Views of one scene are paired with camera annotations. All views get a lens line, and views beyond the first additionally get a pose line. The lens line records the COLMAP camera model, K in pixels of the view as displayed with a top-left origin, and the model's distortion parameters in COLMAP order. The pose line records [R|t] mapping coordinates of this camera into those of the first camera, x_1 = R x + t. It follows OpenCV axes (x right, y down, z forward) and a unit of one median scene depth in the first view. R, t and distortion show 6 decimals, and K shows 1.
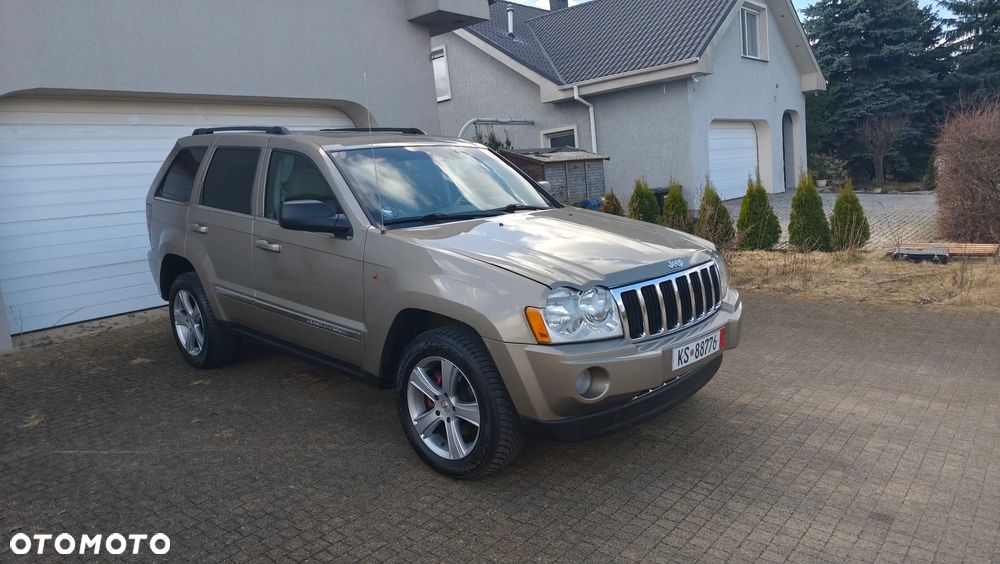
lens RADIAL K [[727.0, 0, 503.9], [0, 727.0, 281.0], [0, 0, 1]] dist [0.037932, -0.044010]
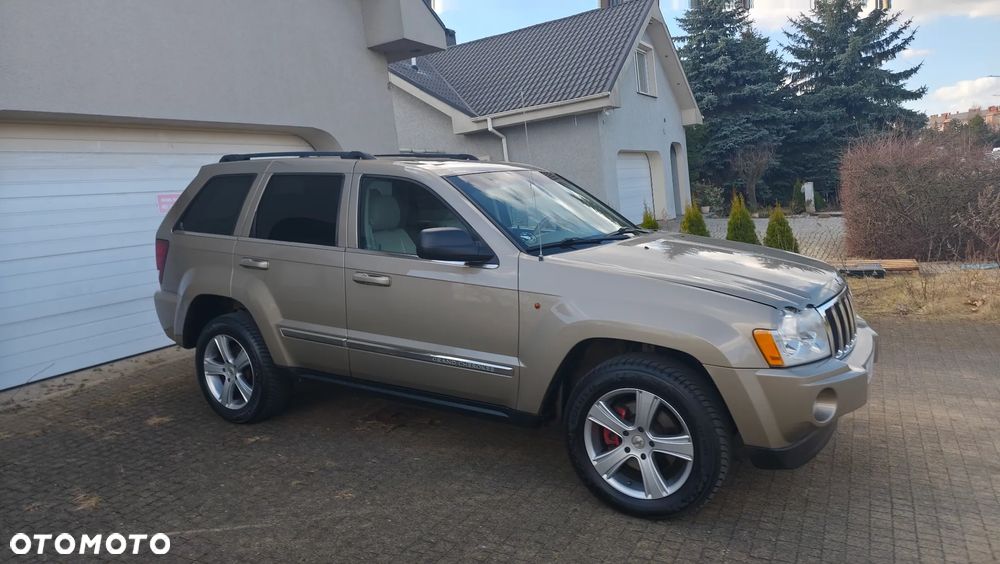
lens RADIAL K [[727.0, 0, 500.9], [0, 727.0, 260.7], [0, 0, 1]] dist [0.037932, -0.044010]
pose [[0.979950, -0.030583, 0.196883, -0.267709], [0.044555, 0.996762, -0.066934, -0.002913], [-0.194198, 0.074364, 0.978140, 0.062860]]
